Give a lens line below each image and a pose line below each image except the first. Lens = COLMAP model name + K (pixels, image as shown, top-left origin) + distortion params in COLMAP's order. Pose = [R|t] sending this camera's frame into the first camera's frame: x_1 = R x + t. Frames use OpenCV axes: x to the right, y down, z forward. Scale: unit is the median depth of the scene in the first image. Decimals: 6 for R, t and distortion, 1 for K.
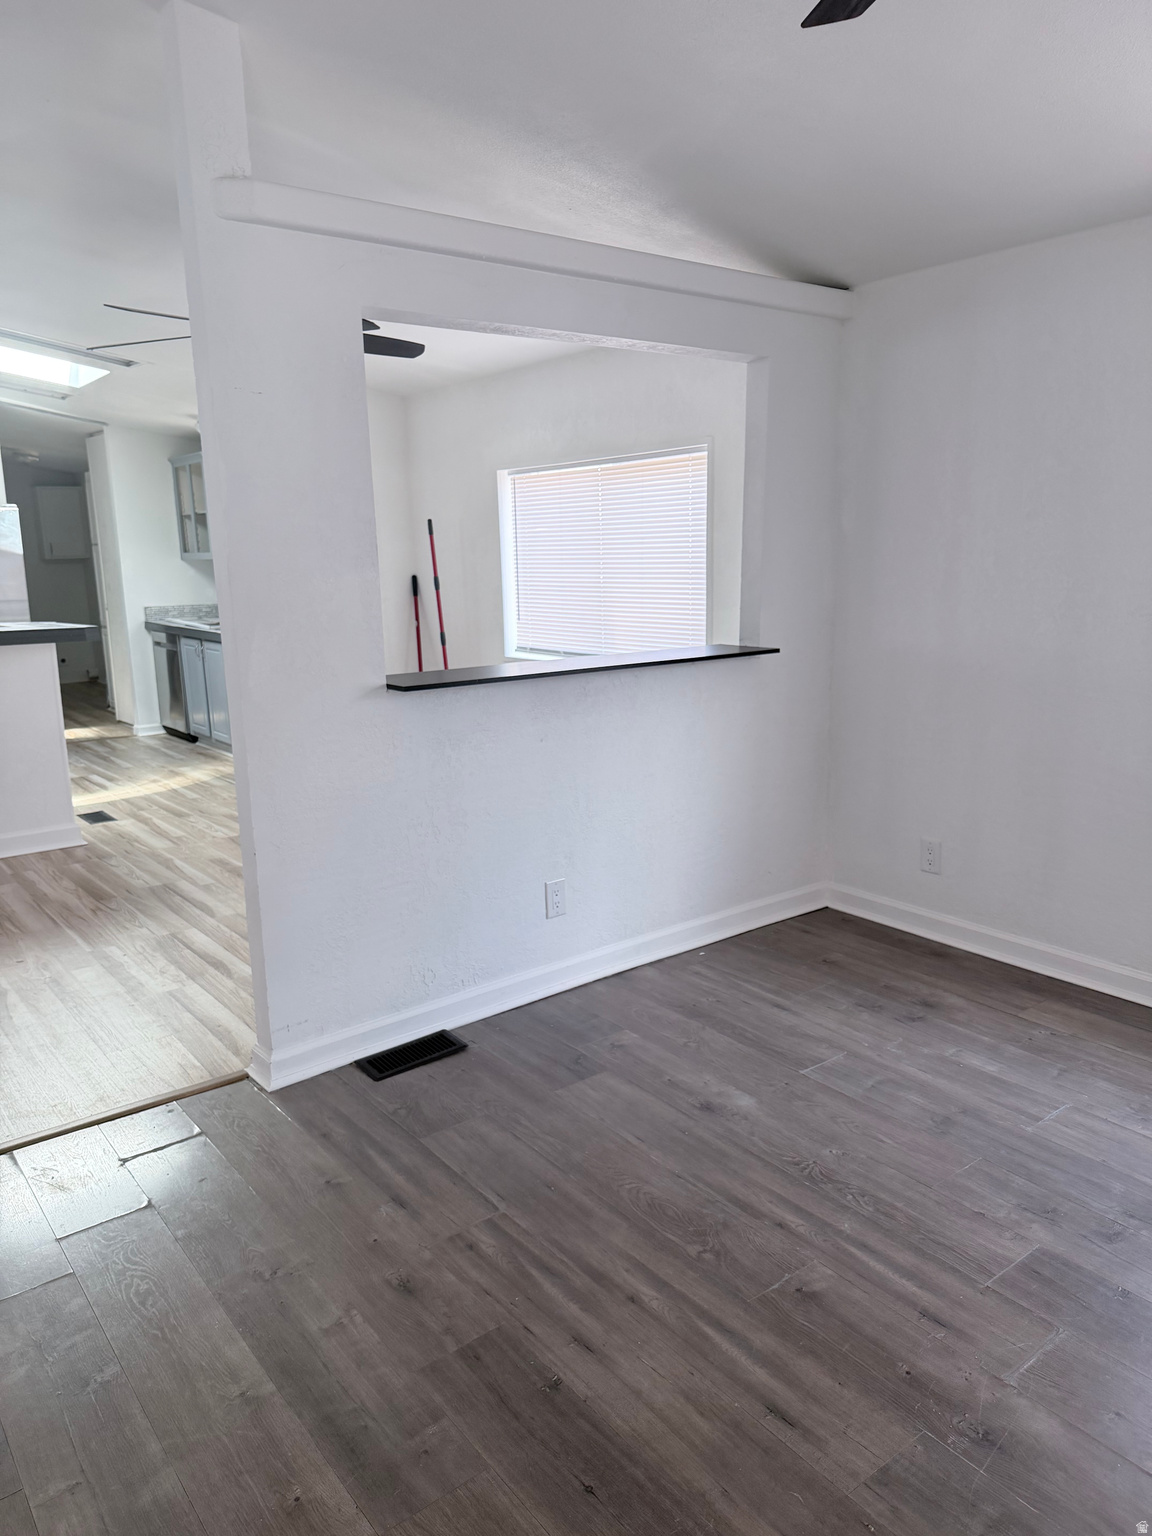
lens RADIAL K [[1088.6, 0, 574.4], [0, 1088.6, 756.3], [0, 0, 1]] dist [0.052432, -0.036859]
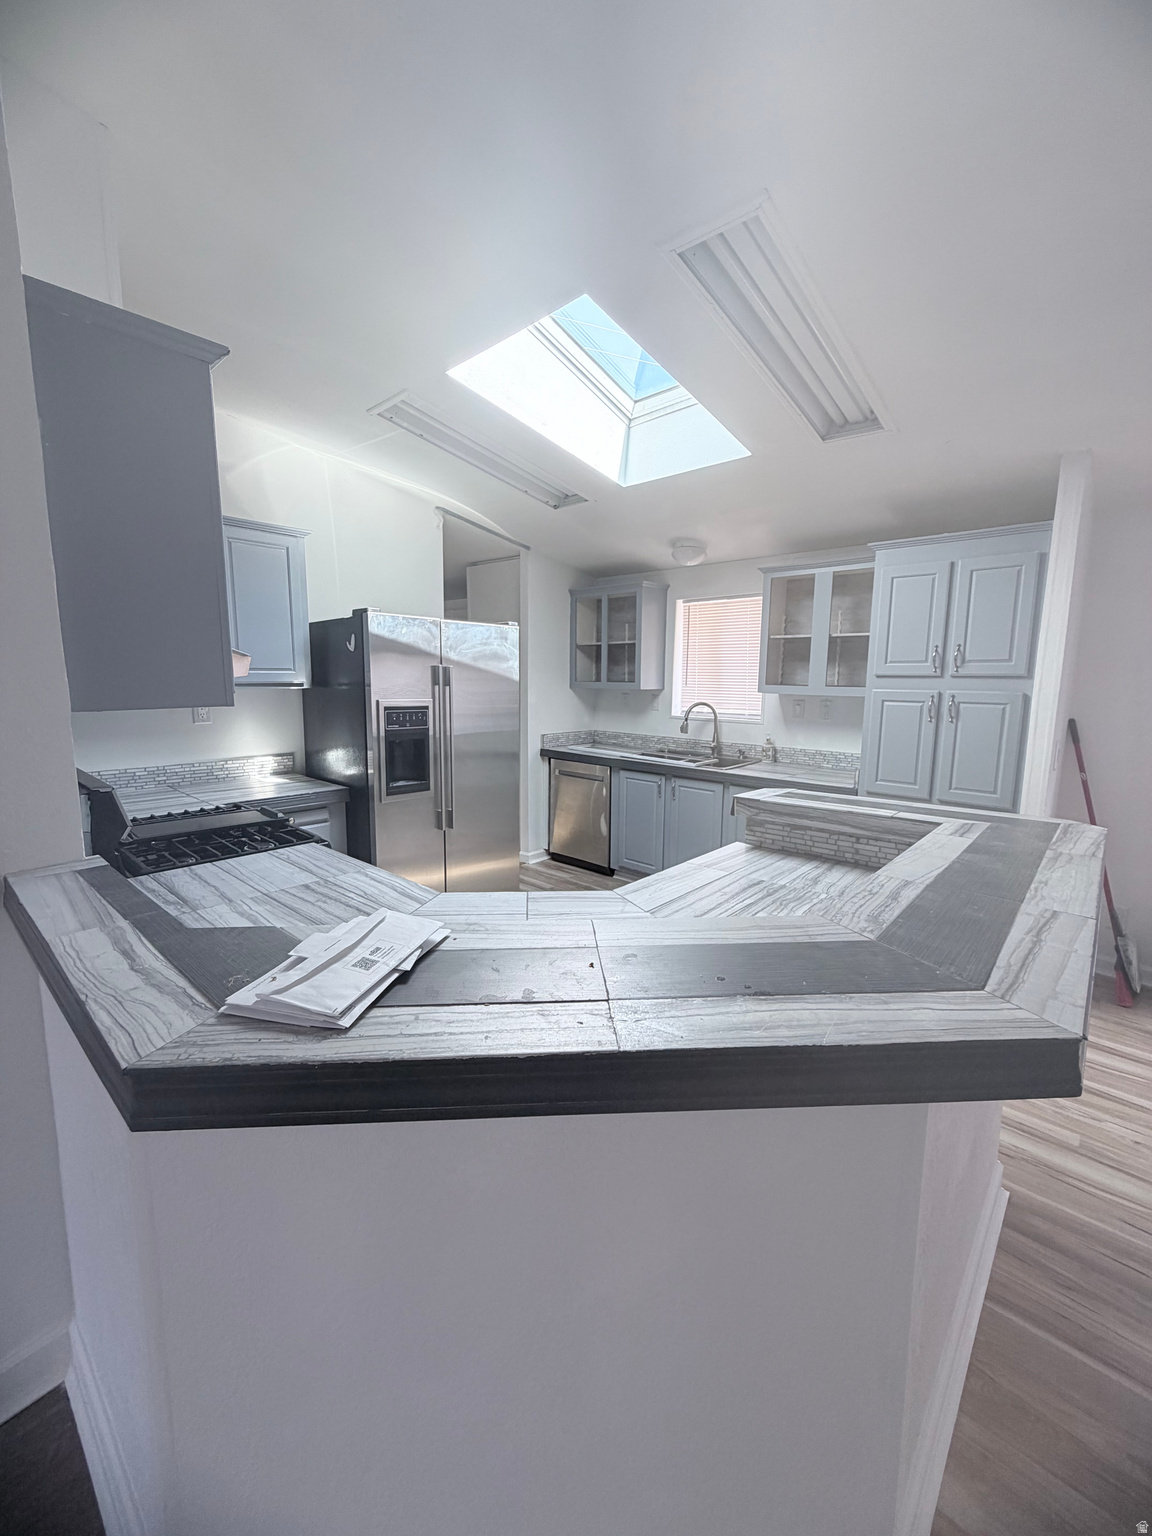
lens RADIAL K [[613.1, 0, 583.9], [0, 613.1, 764.5], [0, 0, 1]] dist [0.001348, 0.000773]
pose [[0.983816, 0.007021, 0.179043, -1.180490], [0.001920, 0.998762, -0.049712, -0.211633], [-0.179170, 0.049251, 0.982584, 1.171423]]
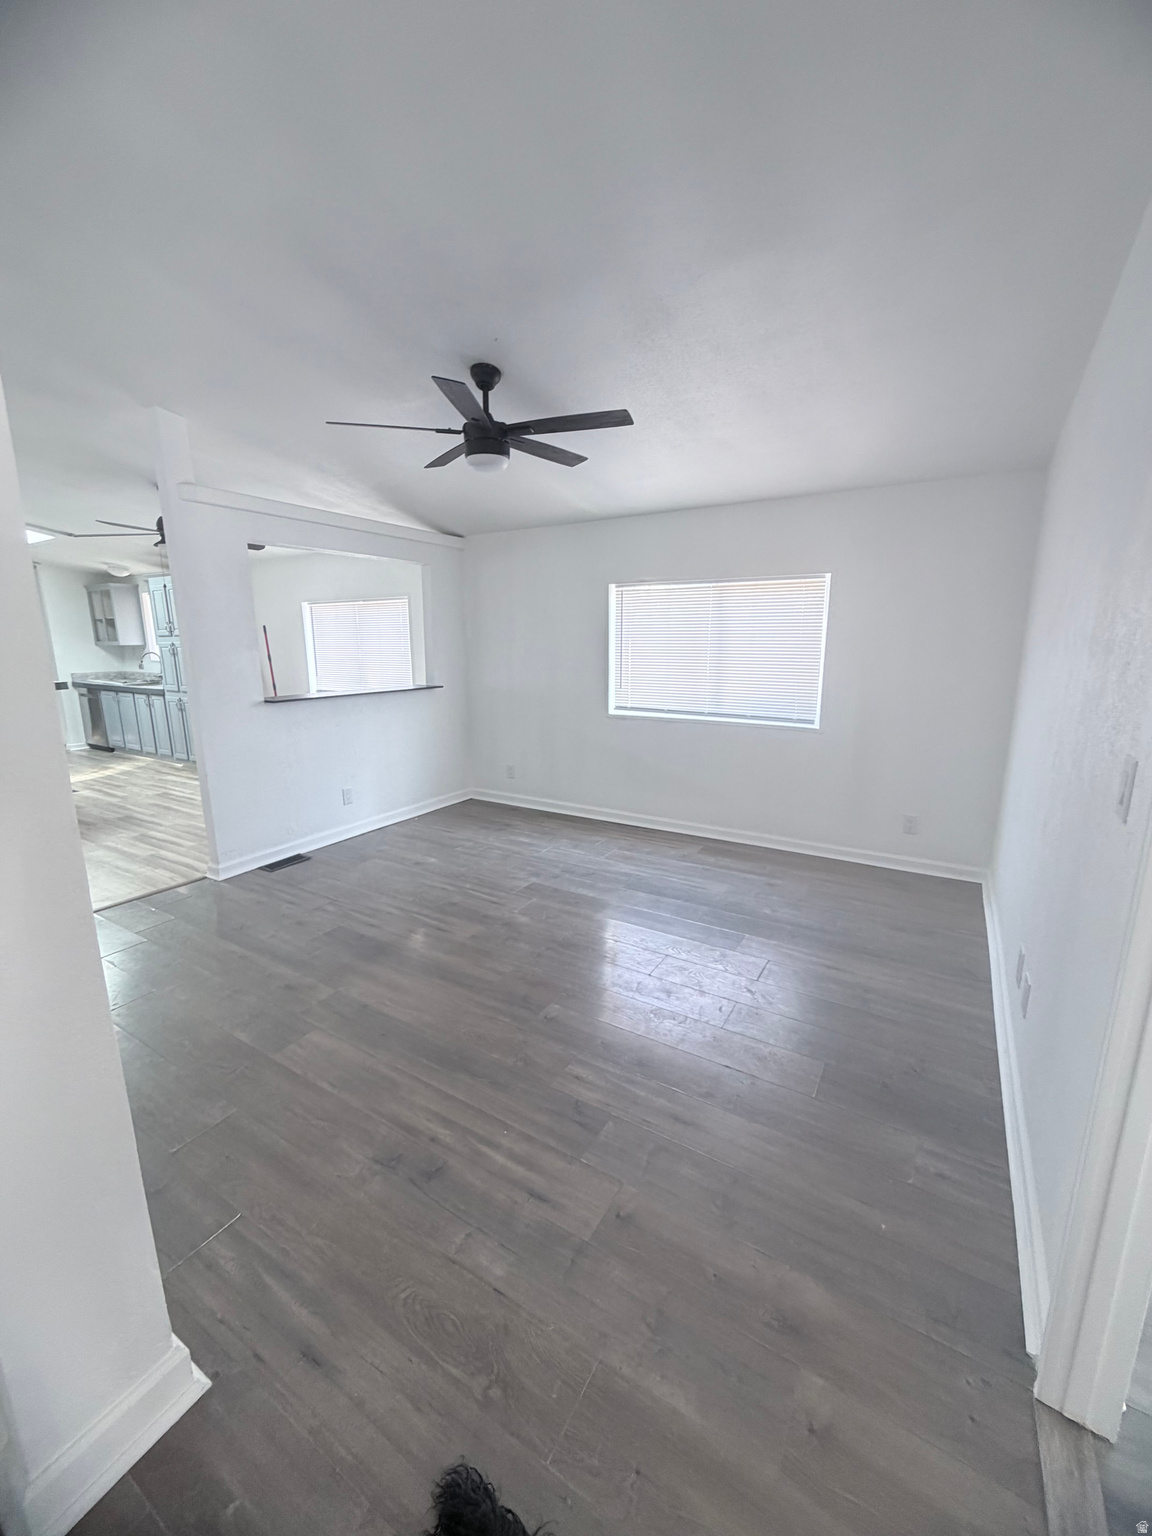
lens RADIAL K [[613.1, 0, 577.6], [0, 613.1, 755.8], [0, 0, 1]] dist [0.001348, 0.000773]
pose [[0.933796, -0.052341, 0.353956, -0.019026], [0.053953, 0.998529, 0.005320, 0.070087], [-0.353714, 0.014129, 0.935247, -0.393472]]
